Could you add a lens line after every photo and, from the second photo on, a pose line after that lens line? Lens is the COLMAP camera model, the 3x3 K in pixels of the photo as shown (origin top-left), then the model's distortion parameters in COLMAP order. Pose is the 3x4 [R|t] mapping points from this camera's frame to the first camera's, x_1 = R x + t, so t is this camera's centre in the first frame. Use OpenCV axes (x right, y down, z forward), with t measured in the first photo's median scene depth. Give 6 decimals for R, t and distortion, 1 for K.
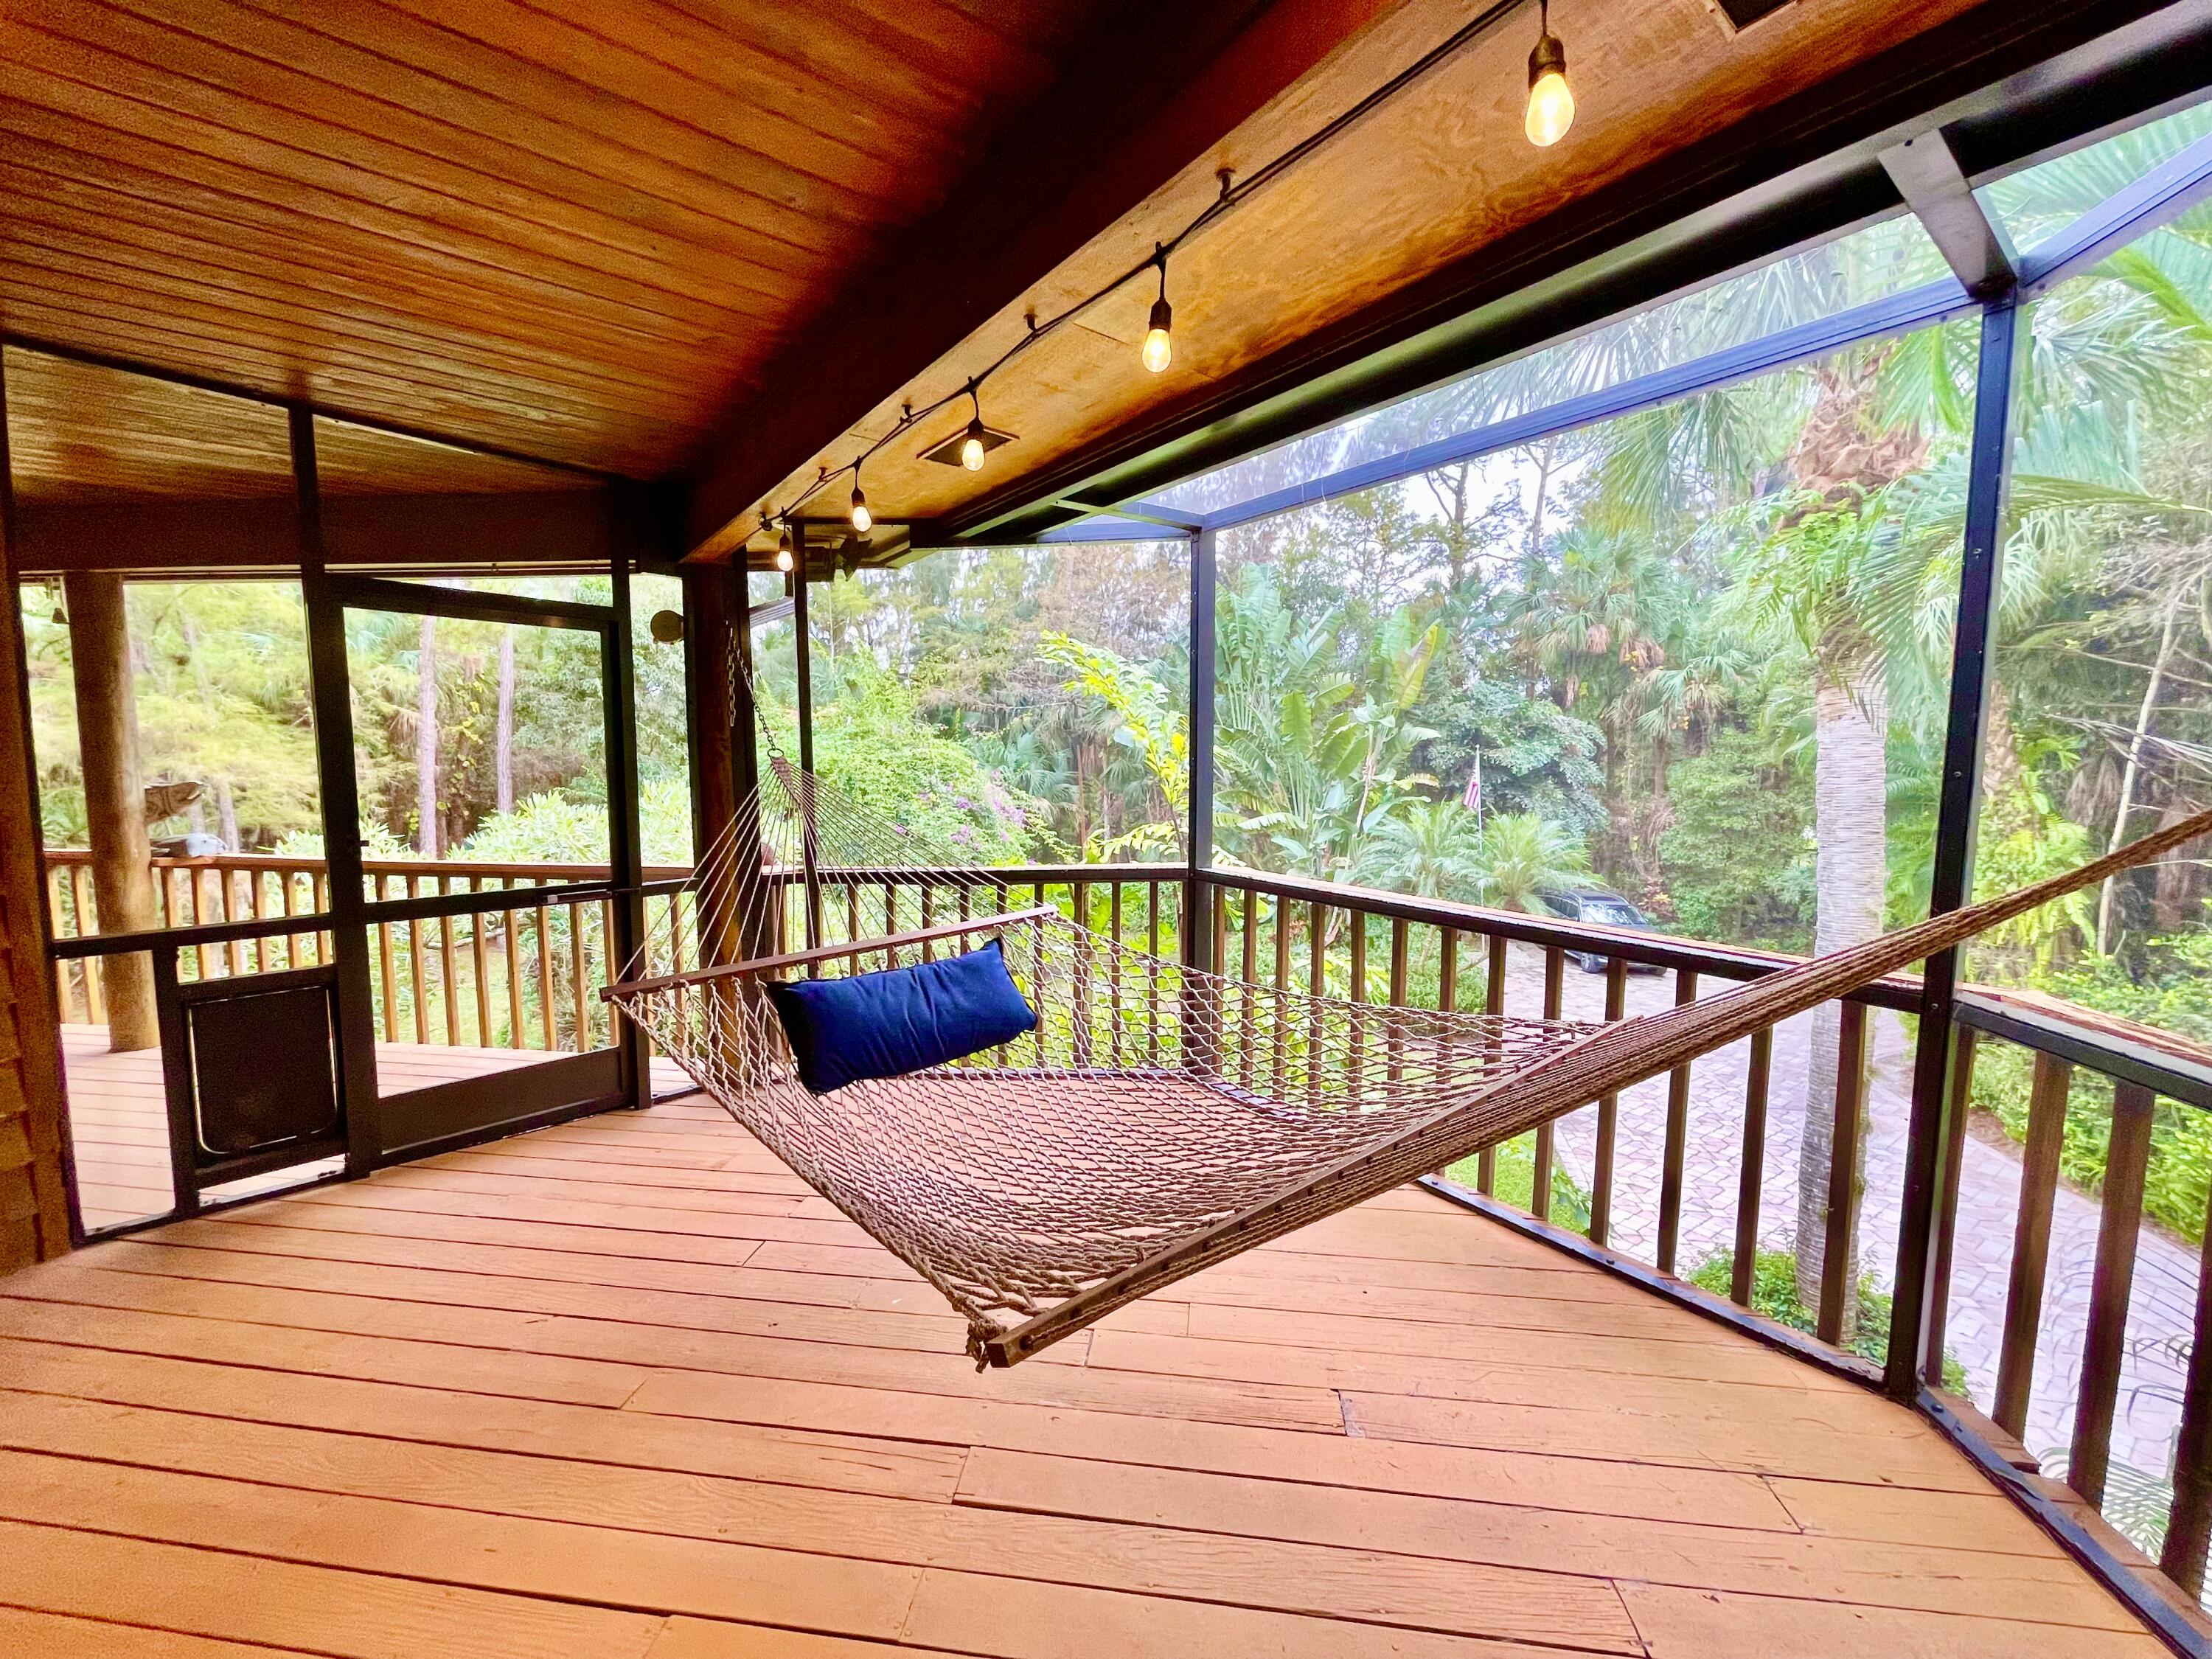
lens RADIAL K [[894.0, 0, 1103.9], [0, 894.0, 839.0], [0, 0, 1]] dist [-0.003522, 0.002286]
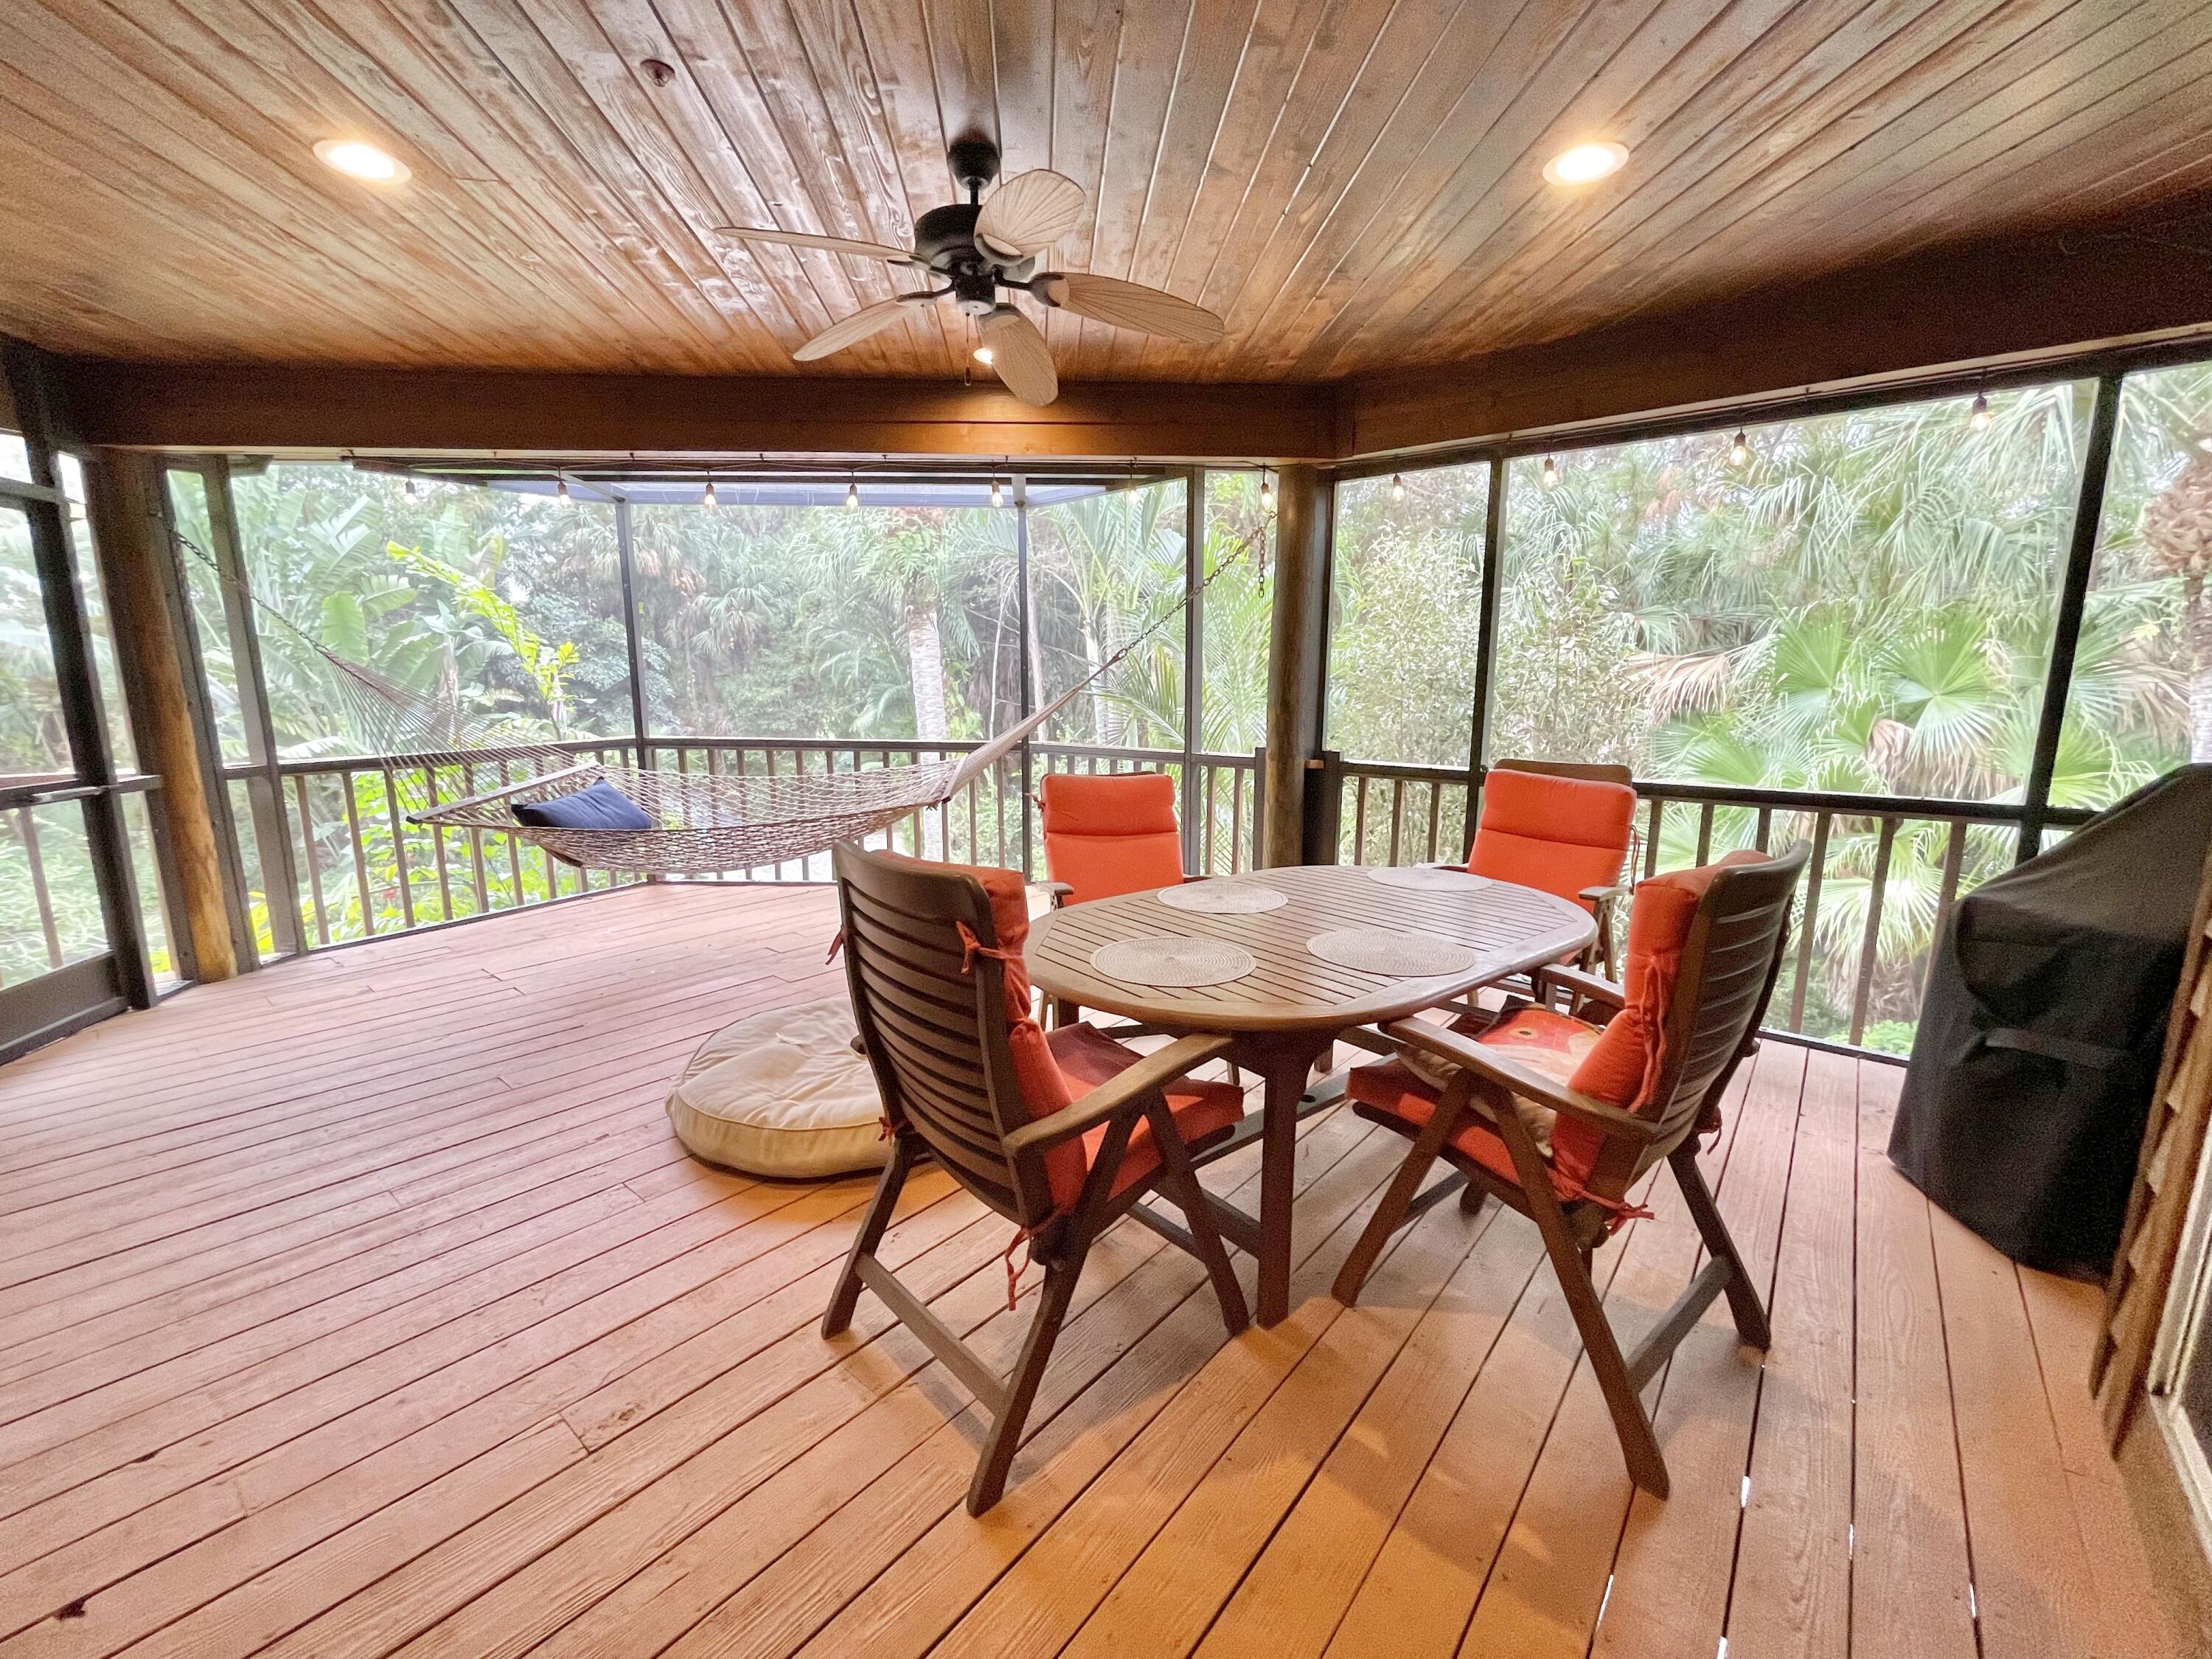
lens RADIAL K [[894.0, 0, 1096.0], [0, 894.0, 835.3], [0, 0, 1]] dist [-0.003522, 0.002286]
pose [[0.546891, -0.144863, 0.824576, -0.100879], [0.073729, 0.989423, 0.124923, 0.008885], [-0.833951, -0.007524, 0.551787, -0.058786]]
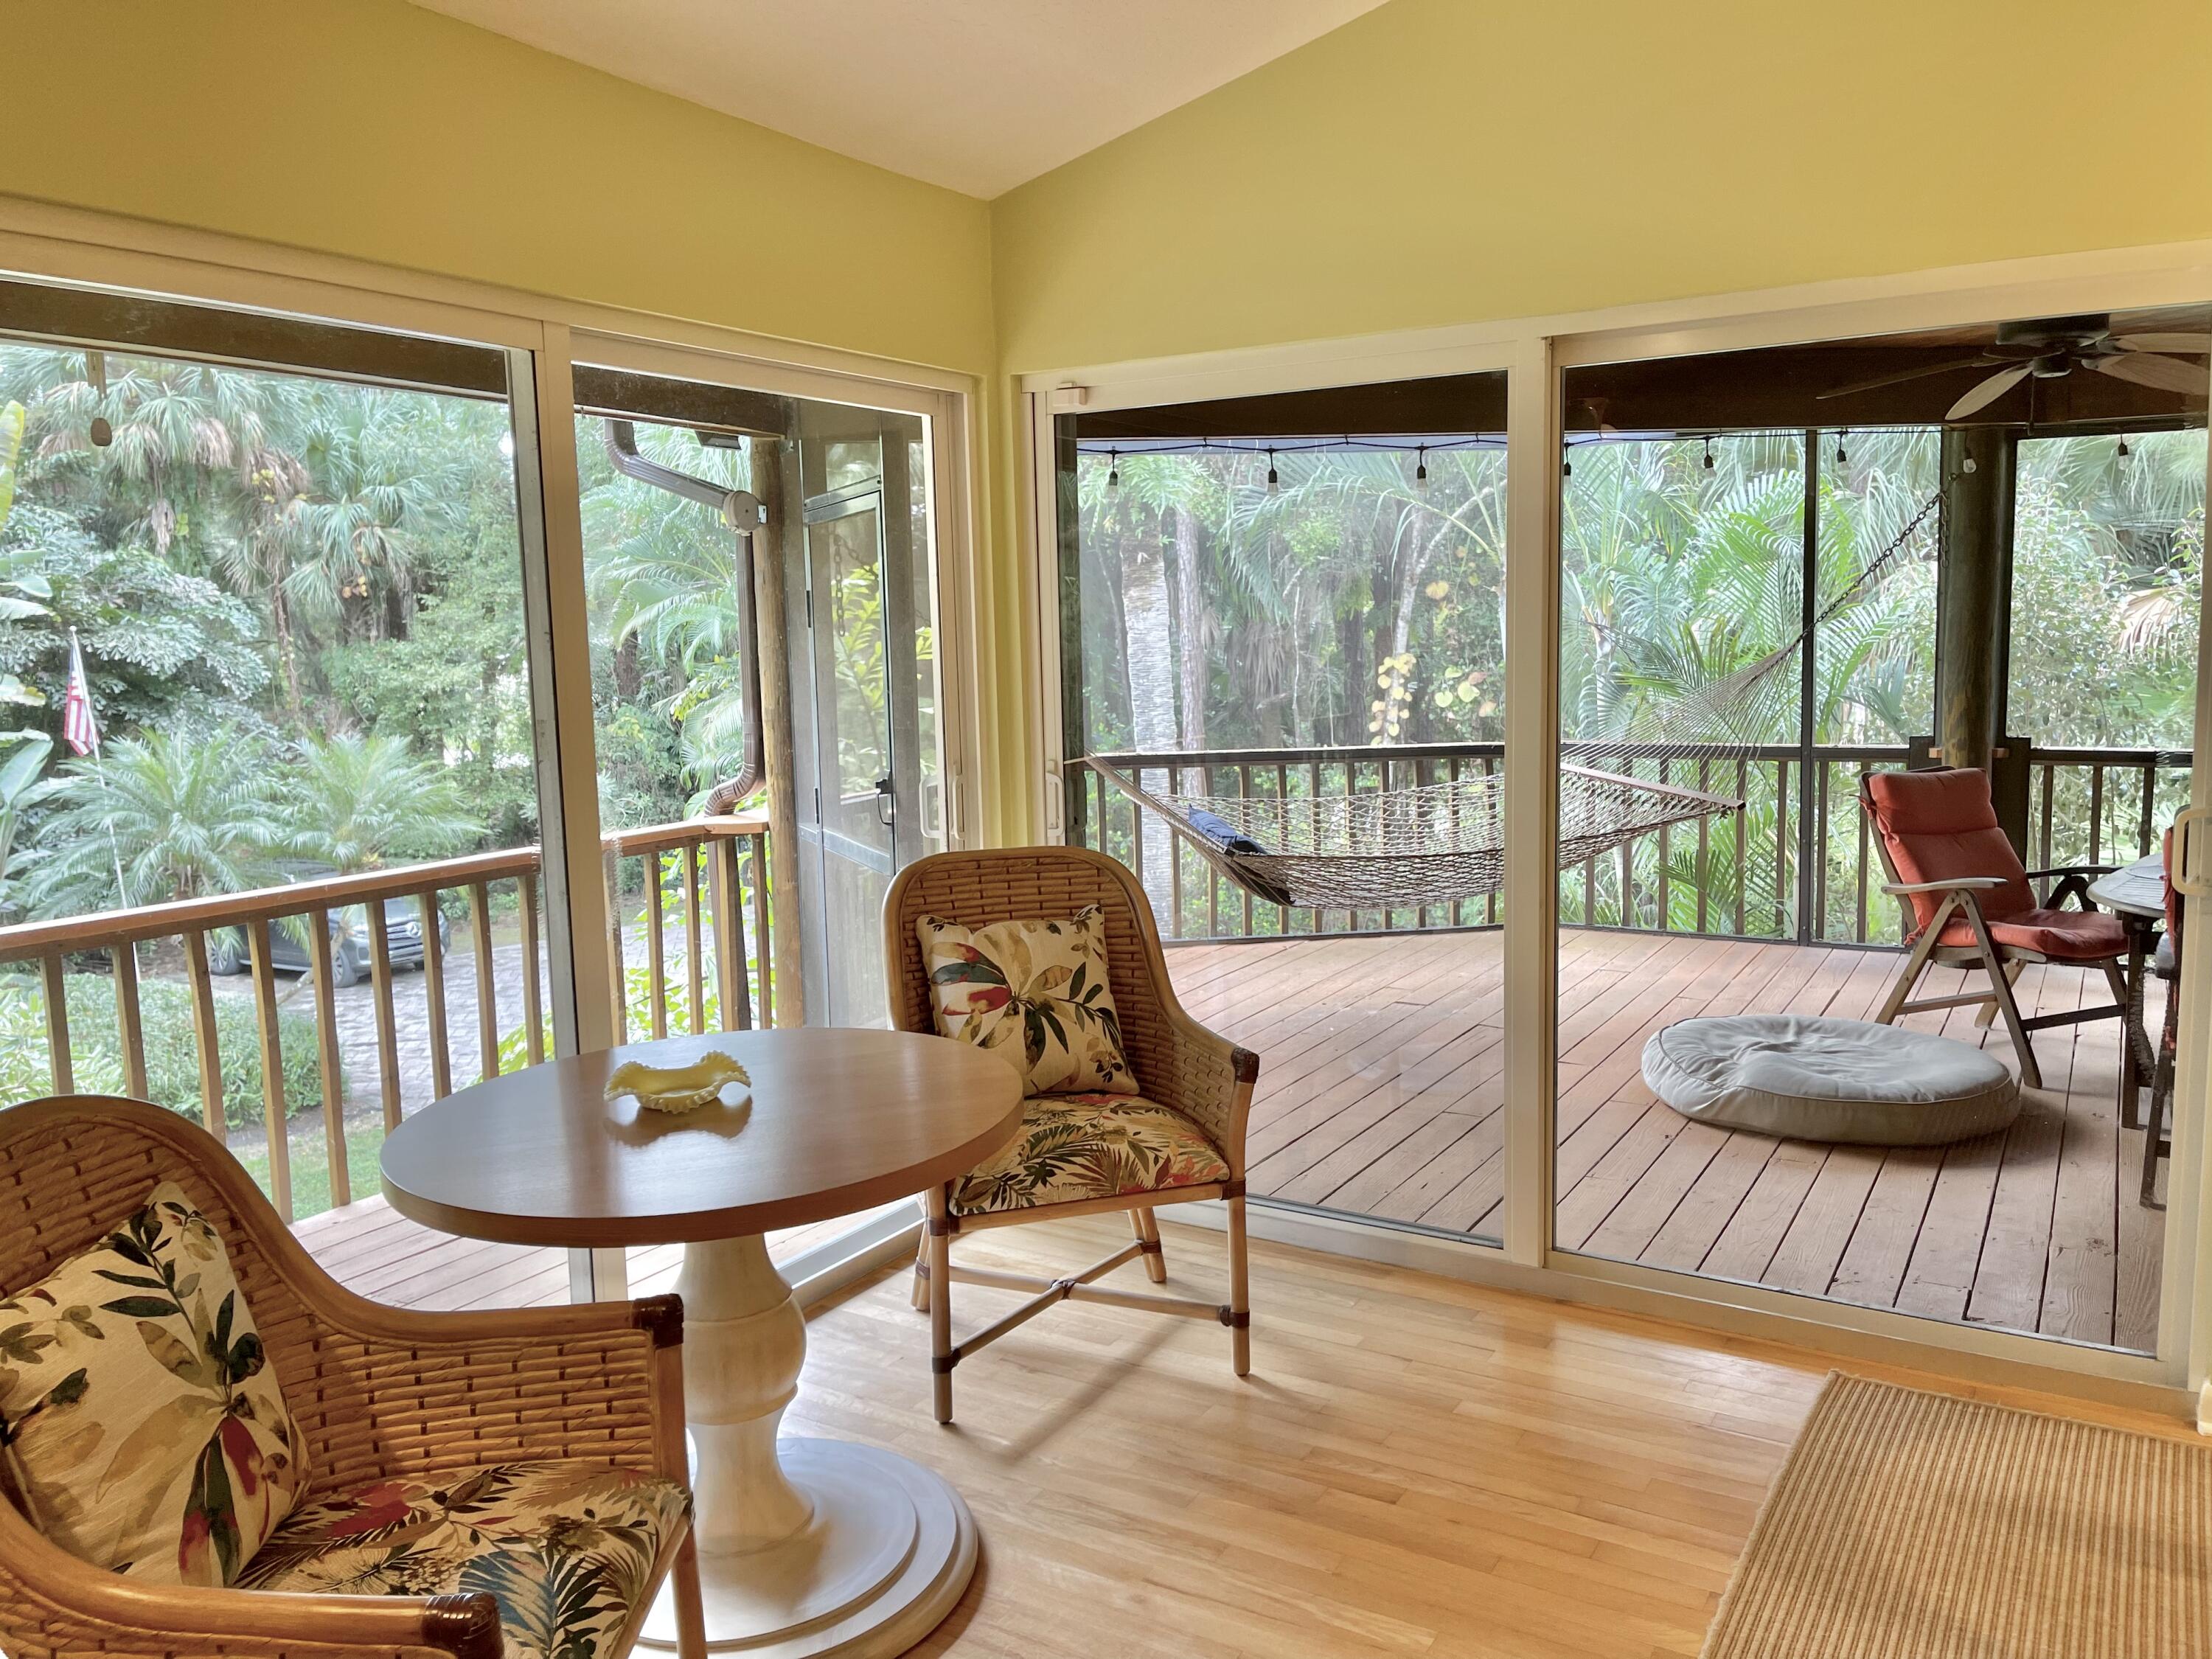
lens RADIAL K [[1673.4, 0, 1107.0], [0, 1673.4, 826.2], [0, 0, 1]] dist [0.055609, -0.069328]
pose [[0.403178, -0.122791, 0.906846, -0.268351], [0.104801, 0.990633, 0.087542, -0.009627], [-0.909101, 0.059744, 0.412270, 0.019225]]
